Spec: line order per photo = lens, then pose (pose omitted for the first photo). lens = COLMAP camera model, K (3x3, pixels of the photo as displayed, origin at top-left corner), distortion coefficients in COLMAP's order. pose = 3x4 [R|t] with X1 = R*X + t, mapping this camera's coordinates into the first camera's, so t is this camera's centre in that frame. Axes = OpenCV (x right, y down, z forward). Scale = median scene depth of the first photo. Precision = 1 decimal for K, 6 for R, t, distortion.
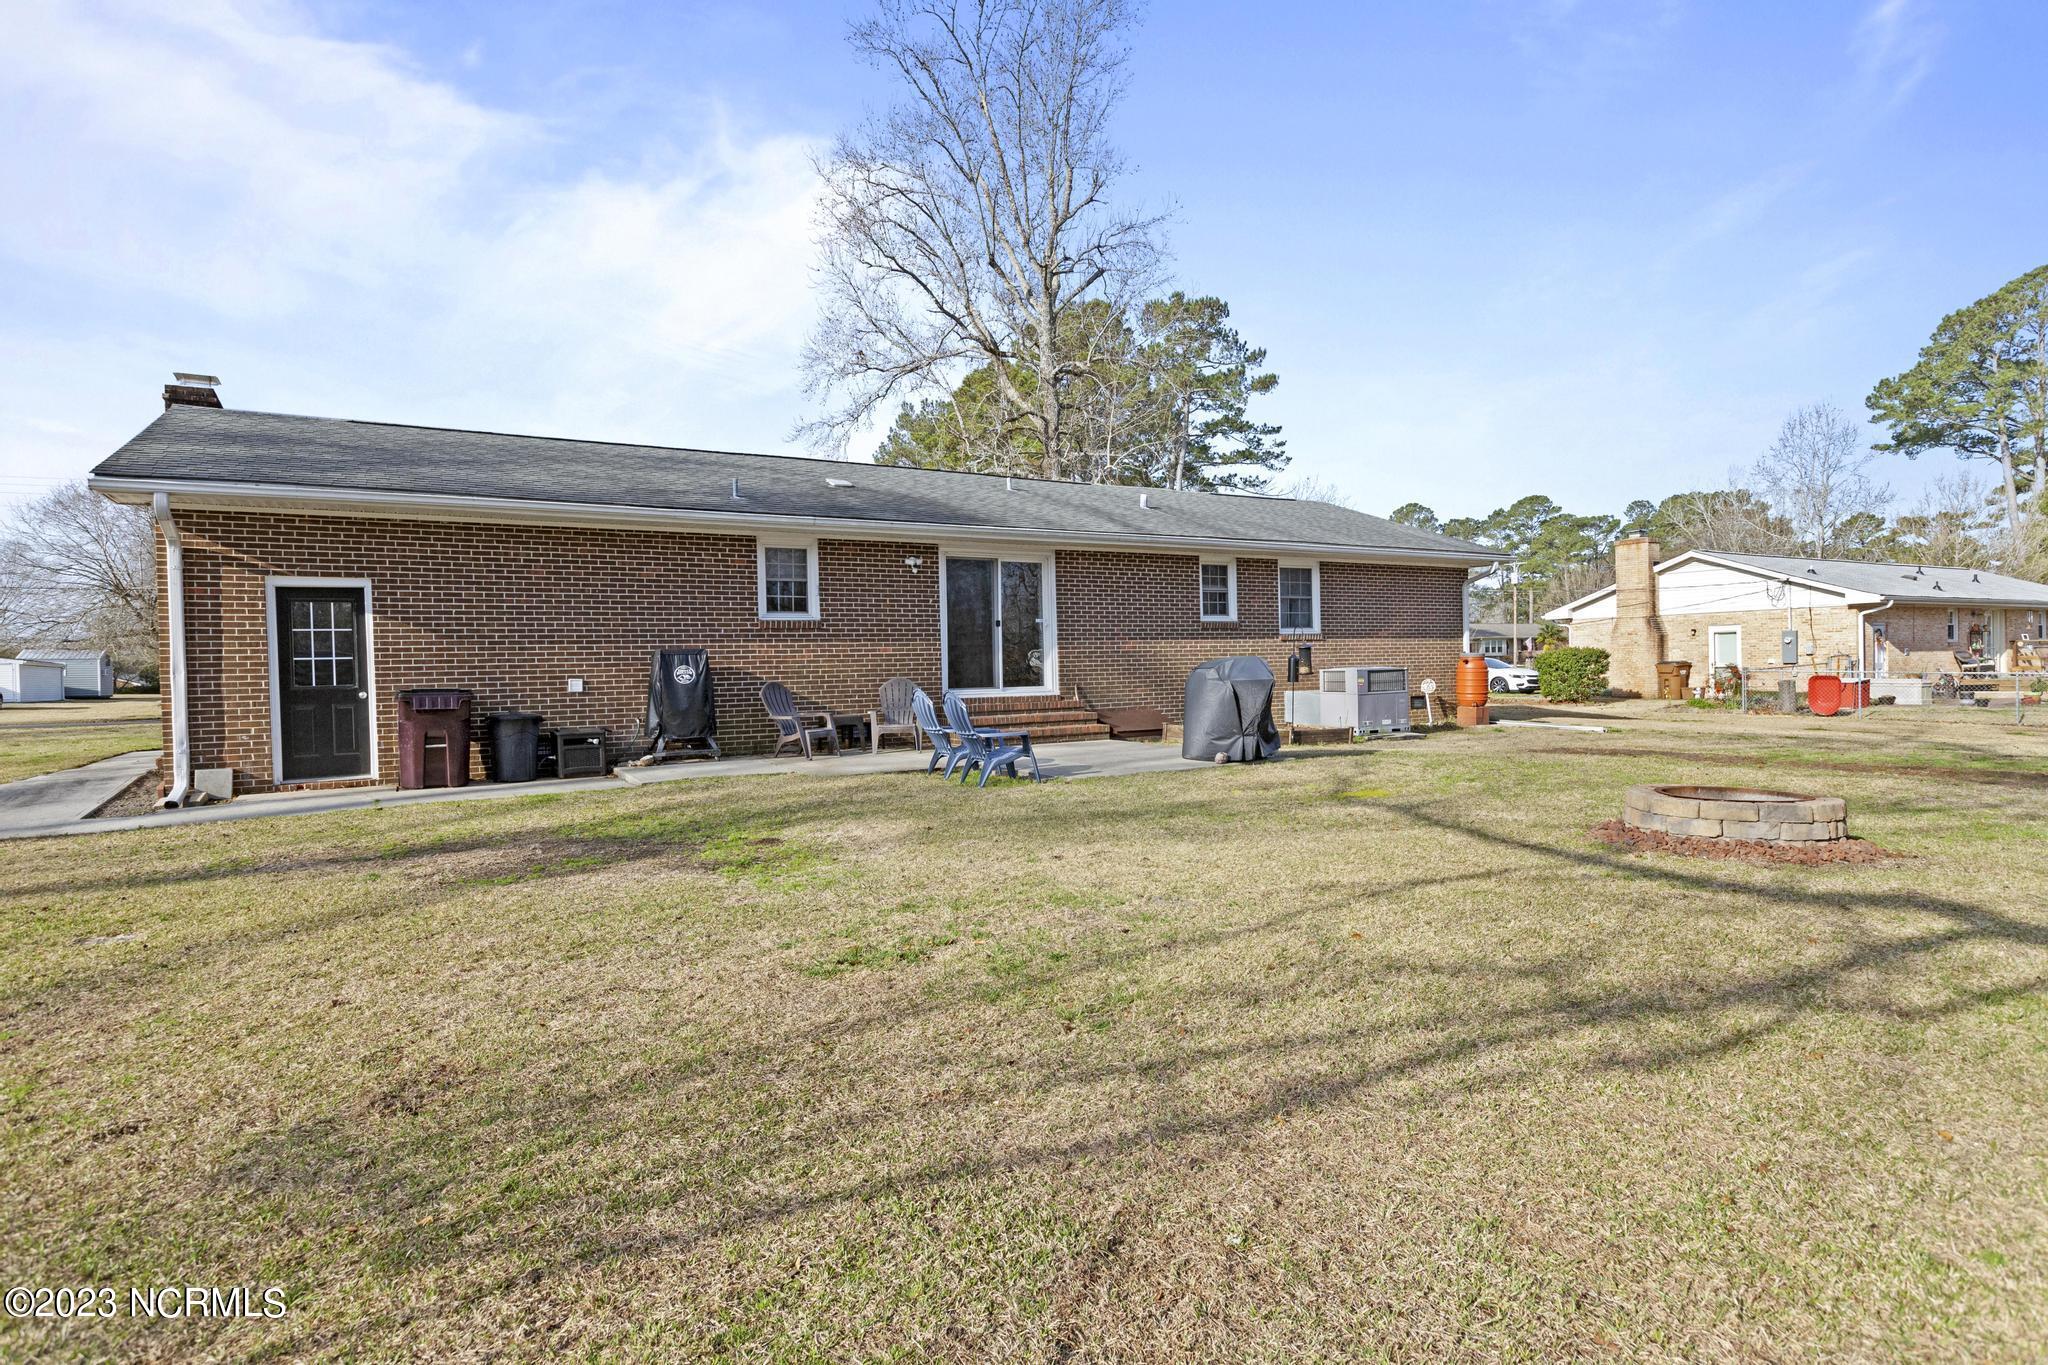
lens RADIAL K [[1077.8, 0, 1025.5], [0, 1077.8, 676.4], [0, 0, 1]] dist [-0.003972, -0.000762]
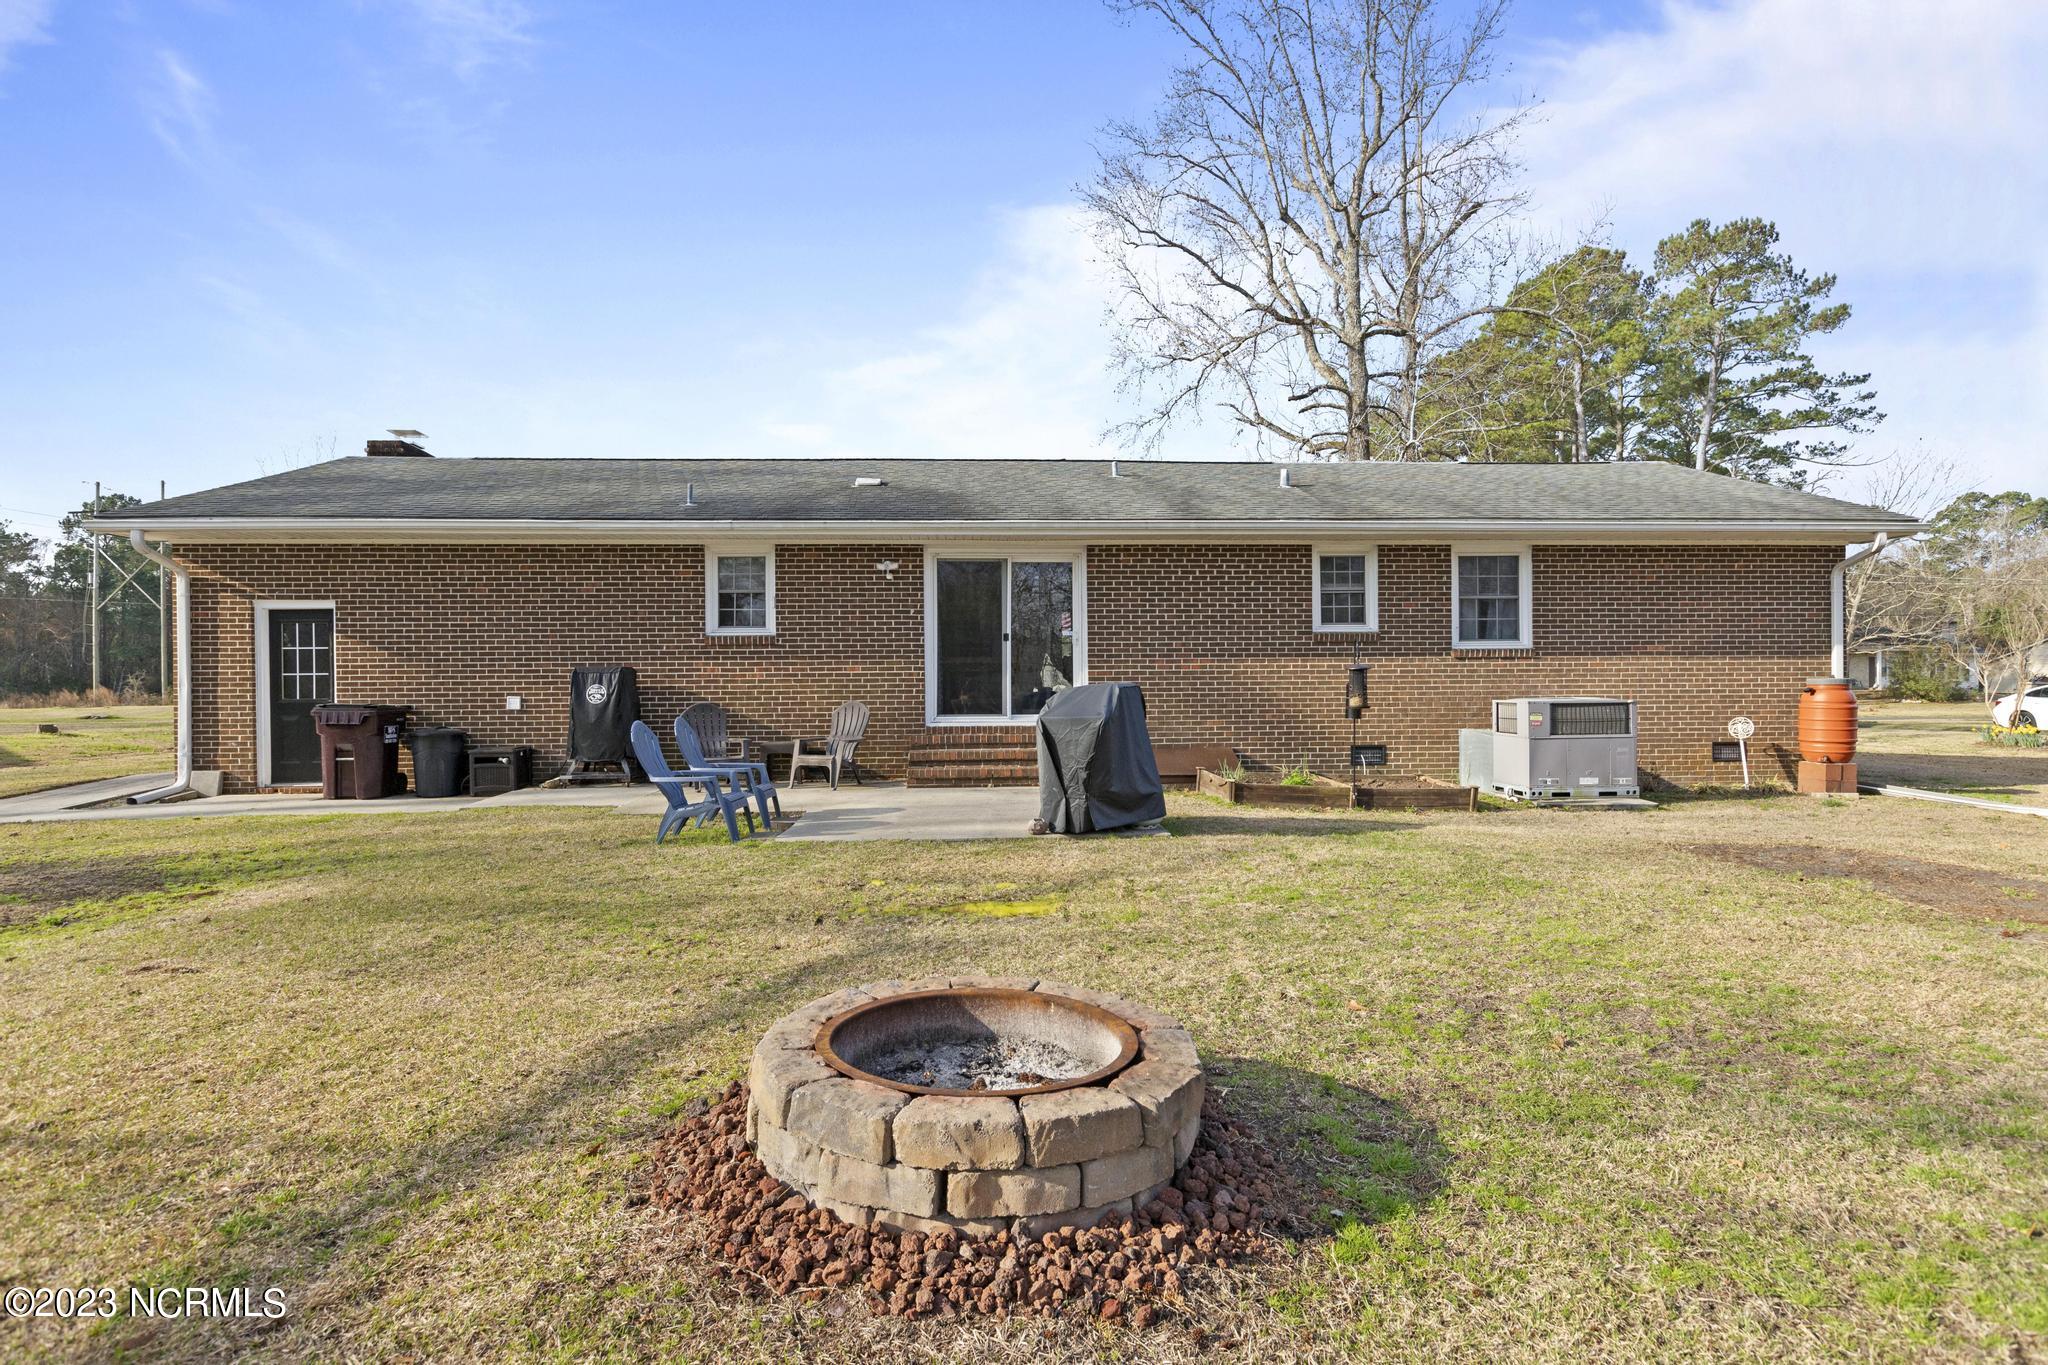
lens RADIAL K [[1077.8, 0, 1023.9], [0, 1077.8, 689.6], [0, 0, 1]] dist [-0.003972, -0.000762]
pose [[0.882747, 0.016130, -0.469572, 0.357012], [-0.016183, 0.999861, 0.003922, -0.011885], [0.469570, 0.004137, 0.882886, 0.262402]]
